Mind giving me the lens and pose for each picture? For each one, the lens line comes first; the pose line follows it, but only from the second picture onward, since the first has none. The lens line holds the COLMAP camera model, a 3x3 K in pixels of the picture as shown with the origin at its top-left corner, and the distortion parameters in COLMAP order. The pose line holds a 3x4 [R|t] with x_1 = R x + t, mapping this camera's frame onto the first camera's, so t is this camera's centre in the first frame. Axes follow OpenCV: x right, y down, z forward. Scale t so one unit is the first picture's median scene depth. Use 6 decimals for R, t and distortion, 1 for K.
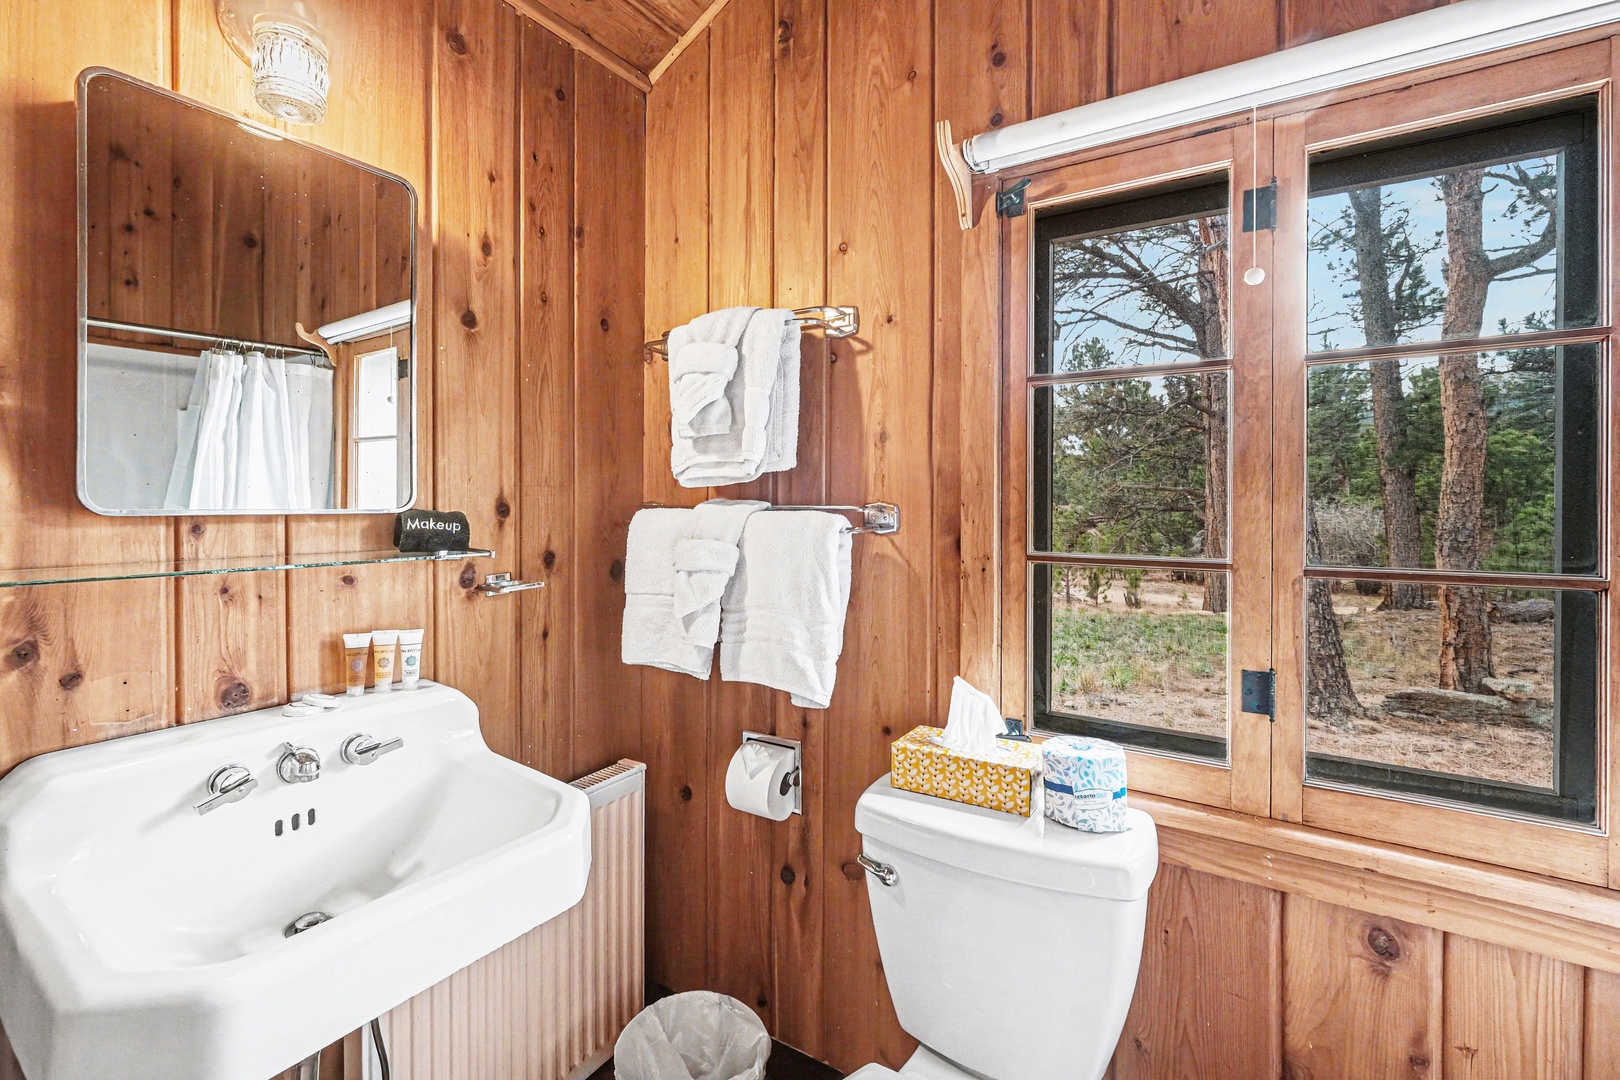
lens RADIAL K [[706.1, 0, 818.2], [0, 706.1, 504.9], [0, 0, 1]] dist [-0.001891, -0.001385]
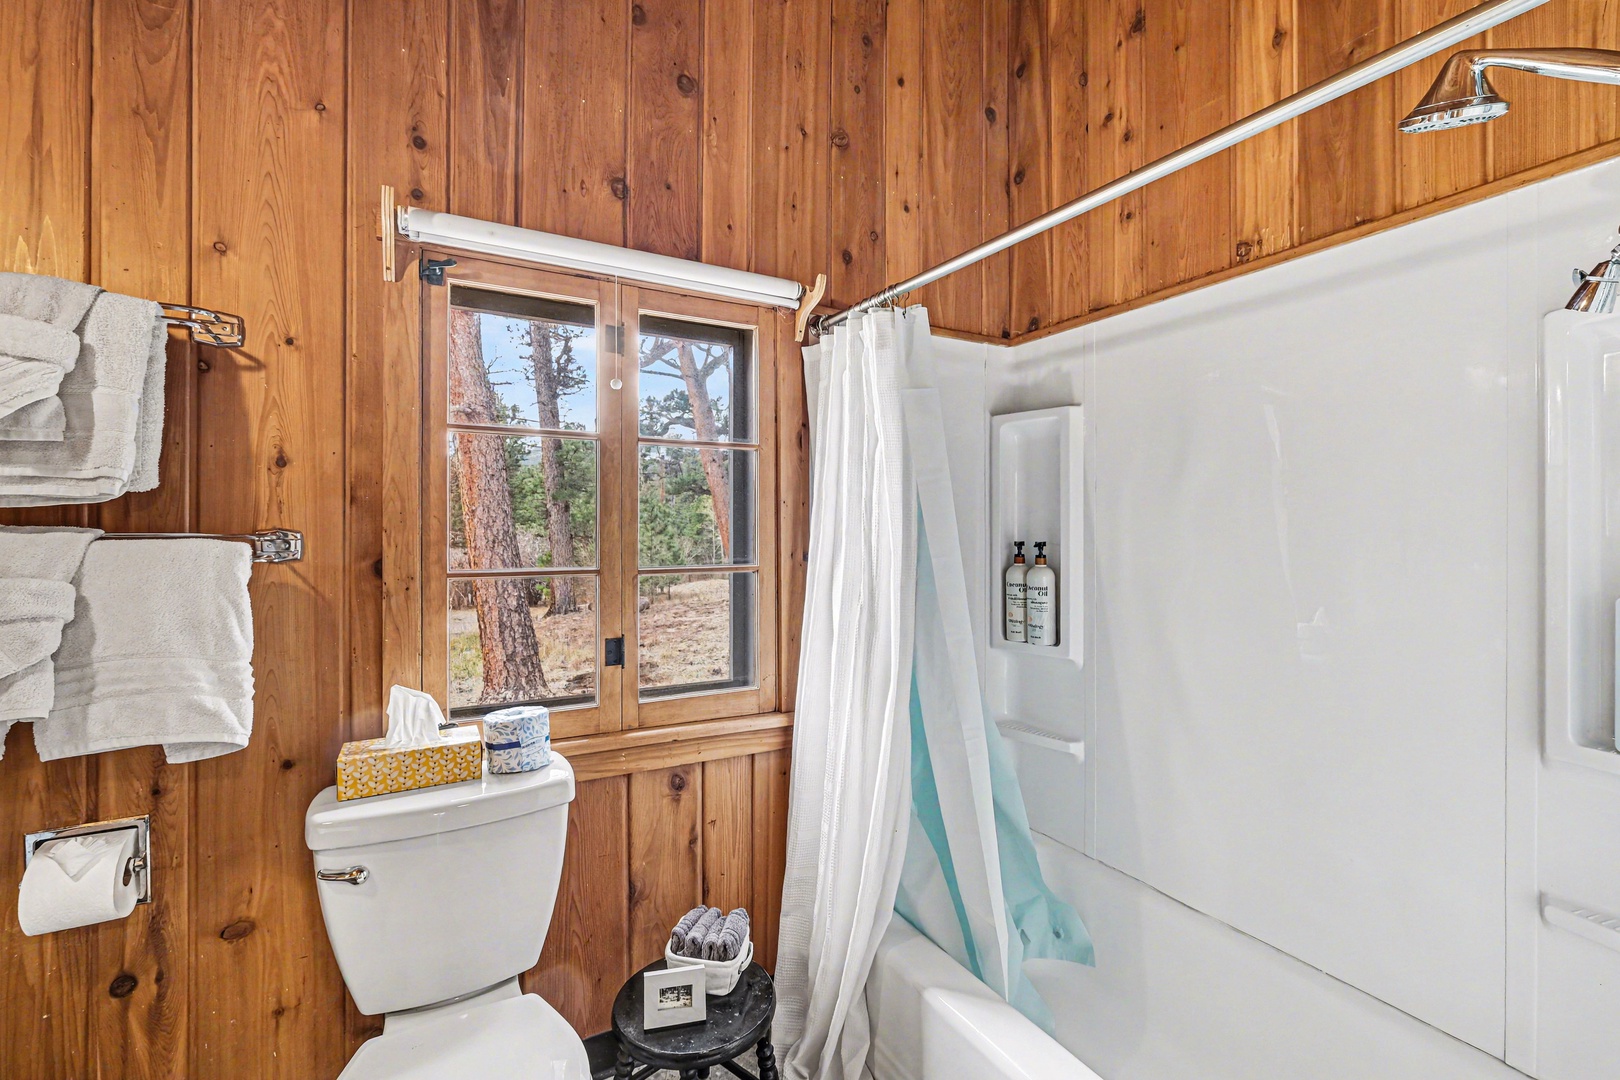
lens RADIAL K [[706.1, 0, 812.2], [0, 706.1, 532.2], [0, 0, 1]] dist [-0.001891, -0.001385]
pose [[0.490416, -0.003656, 0.871481, -0.409529], [0.004780, 0.999987, 0.001505, 0.002777], [-0.871475, 0.003428, 0.490427, -0.110076]]
